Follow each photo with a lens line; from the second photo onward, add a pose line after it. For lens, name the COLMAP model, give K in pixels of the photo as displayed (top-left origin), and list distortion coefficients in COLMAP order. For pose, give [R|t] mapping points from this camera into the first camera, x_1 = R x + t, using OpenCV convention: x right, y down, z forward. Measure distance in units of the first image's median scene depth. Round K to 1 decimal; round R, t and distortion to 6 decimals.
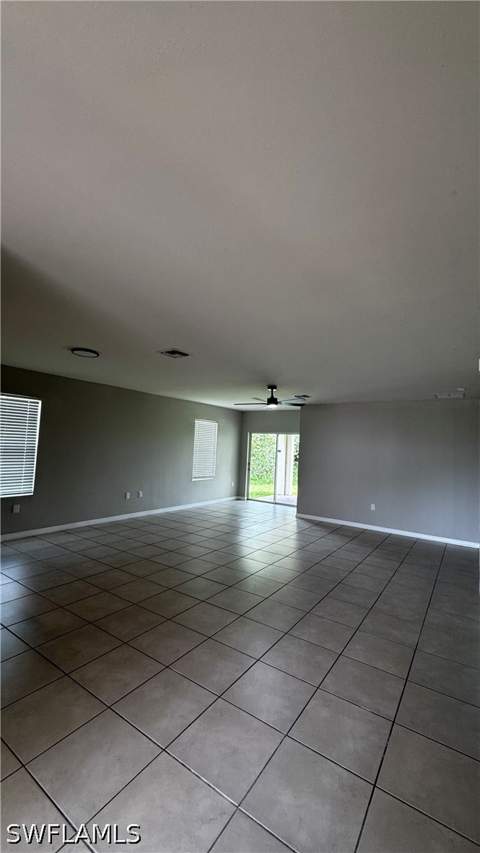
lens RADIAL K [[339.2, 0, 240.0], [0, 339.2, 426.5], [0, 0, 1]] dist [-0.001085, 0.000352]
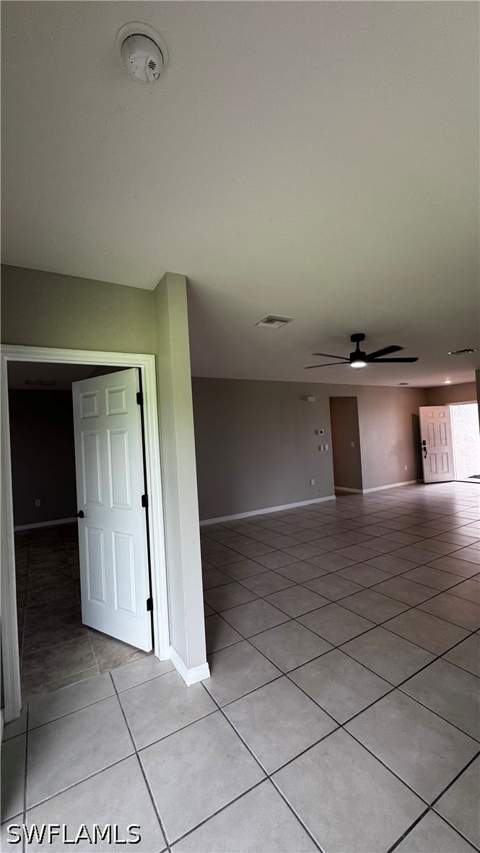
lens RADIAL K [[339.2, 0, 240.0], [0, 339.2, 426.5], [0, 0, 1]] dist [-0.001085, 0.000352]
pose [[-0.910918, 0.023186, 0.411936, 0.036331], [-0.005061, 0.997717, -0.067350, 0.148457], [-0.412557, -0.063435, -0.908720, 2.353548]]
